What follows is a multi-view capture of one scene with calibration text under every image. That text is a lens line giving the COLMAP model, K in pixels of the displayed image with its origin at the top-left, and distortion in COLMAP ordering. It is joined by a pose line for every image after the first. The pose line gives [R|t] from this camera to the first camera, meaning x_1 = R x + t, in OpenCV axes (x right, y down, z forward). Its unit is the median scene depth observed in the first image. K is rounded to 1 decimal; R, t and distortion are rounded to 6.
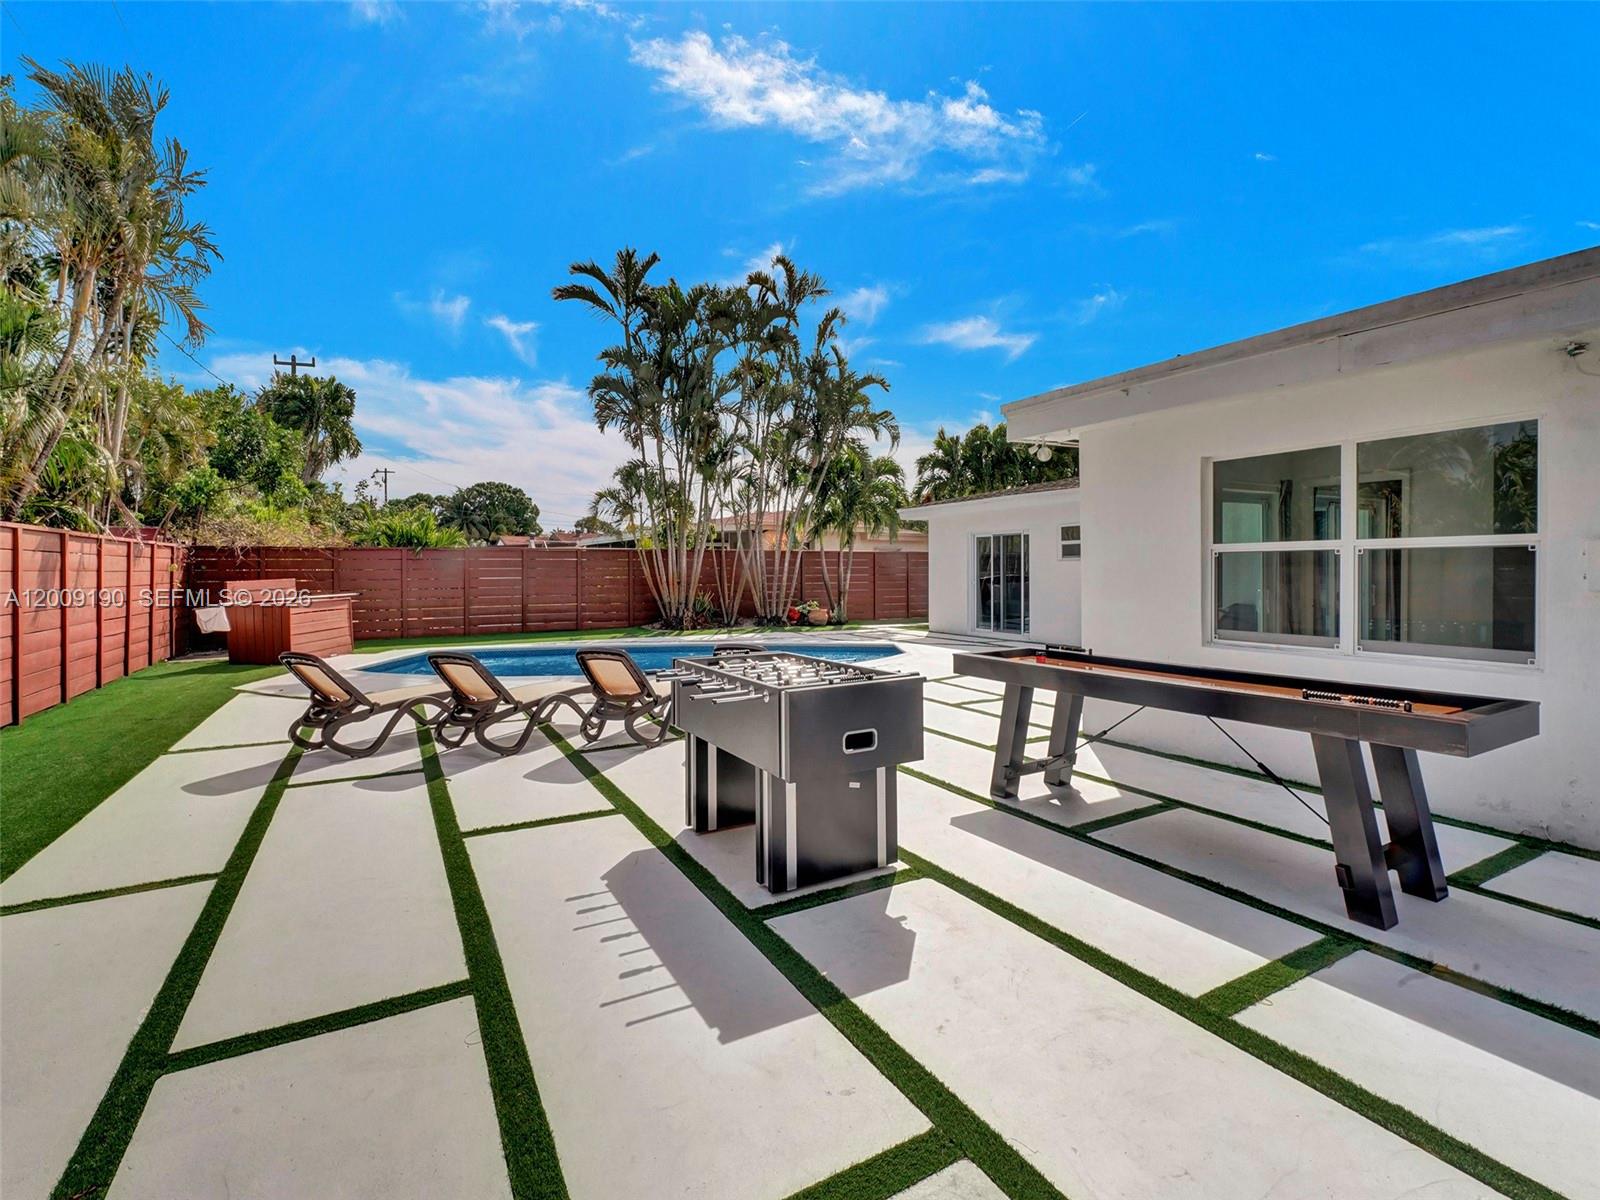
lens RADIAL K [[717.1, 0, 798.5], [0, 717.1, 580.7], [0, 0, 1]] dist [-0.002567, -0.000315]
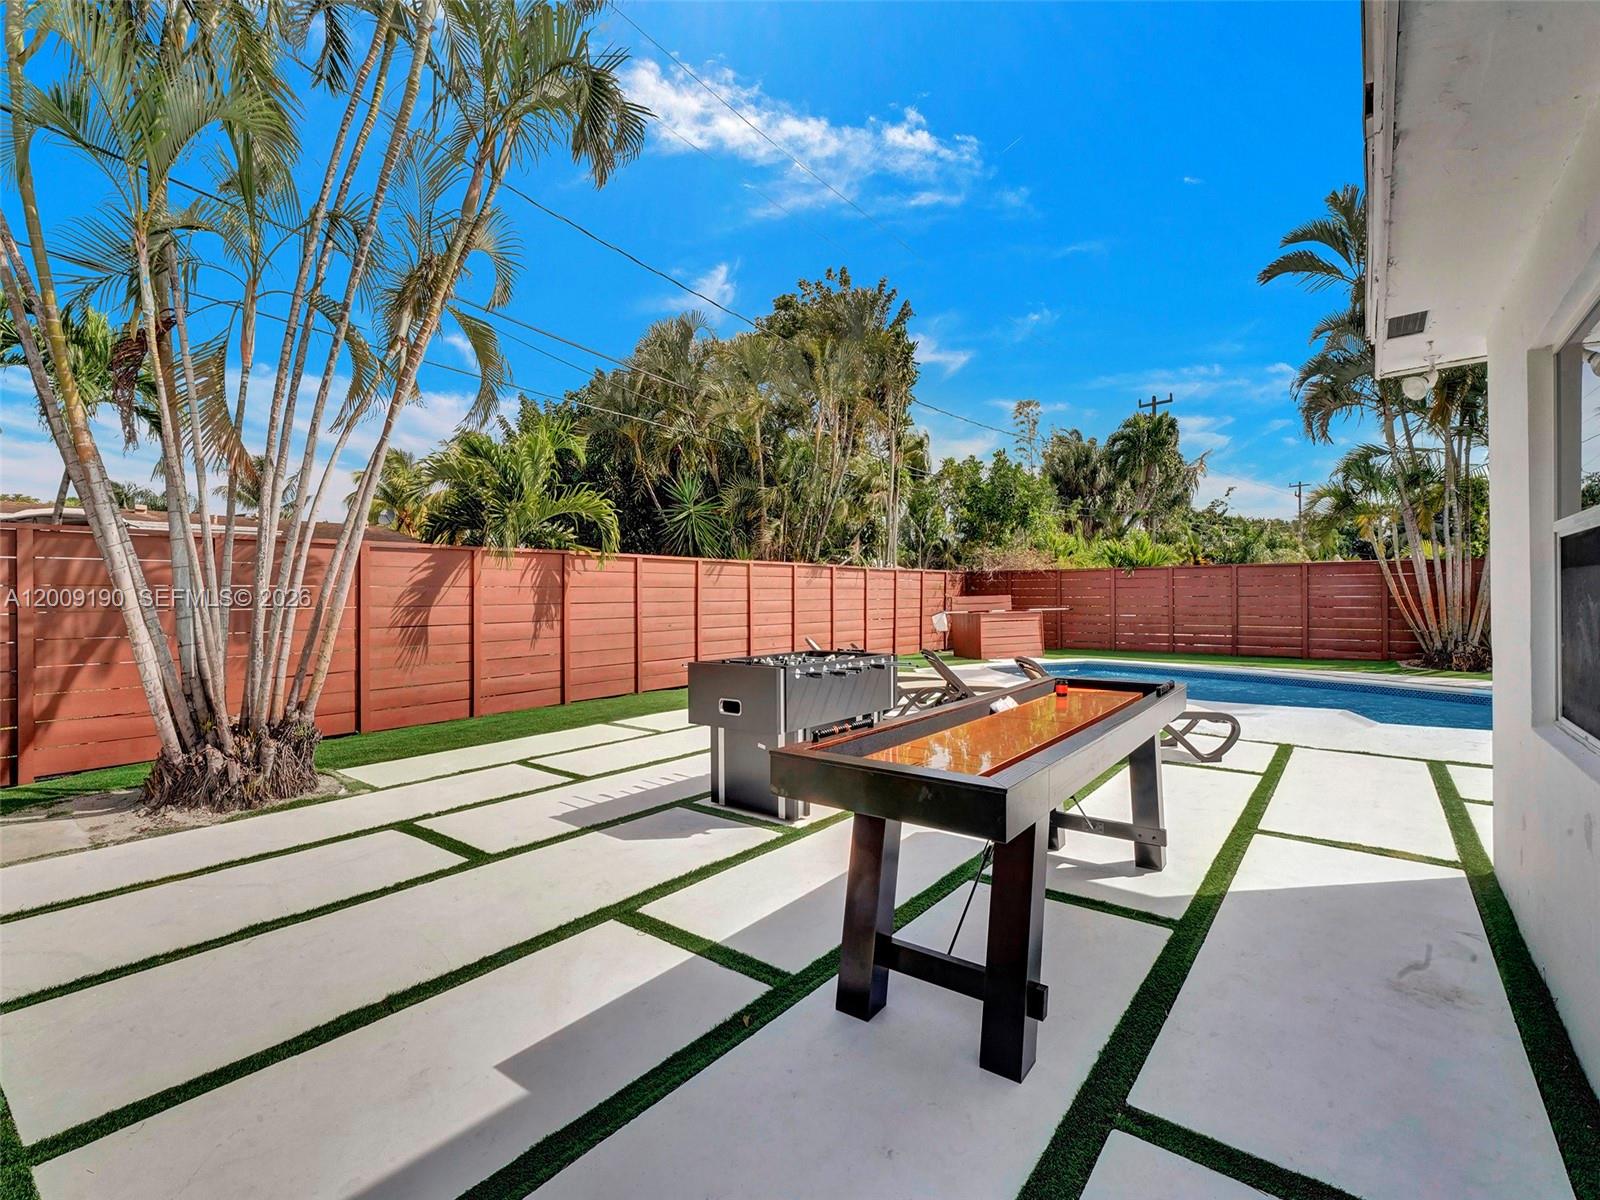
lens RADIAL K [[733.1, 0, 800.0], [0, 733.1, 600.0], [0, 0, 1]] dist [-0.001281, -0.000068]
pose [[0.401104, 0.009955, -0.915978, 1.141265], [-0.011703, 0.999915, 0.005742, 0.007955], [0.915958, 0.008417, 0.401186, 0.448672]]
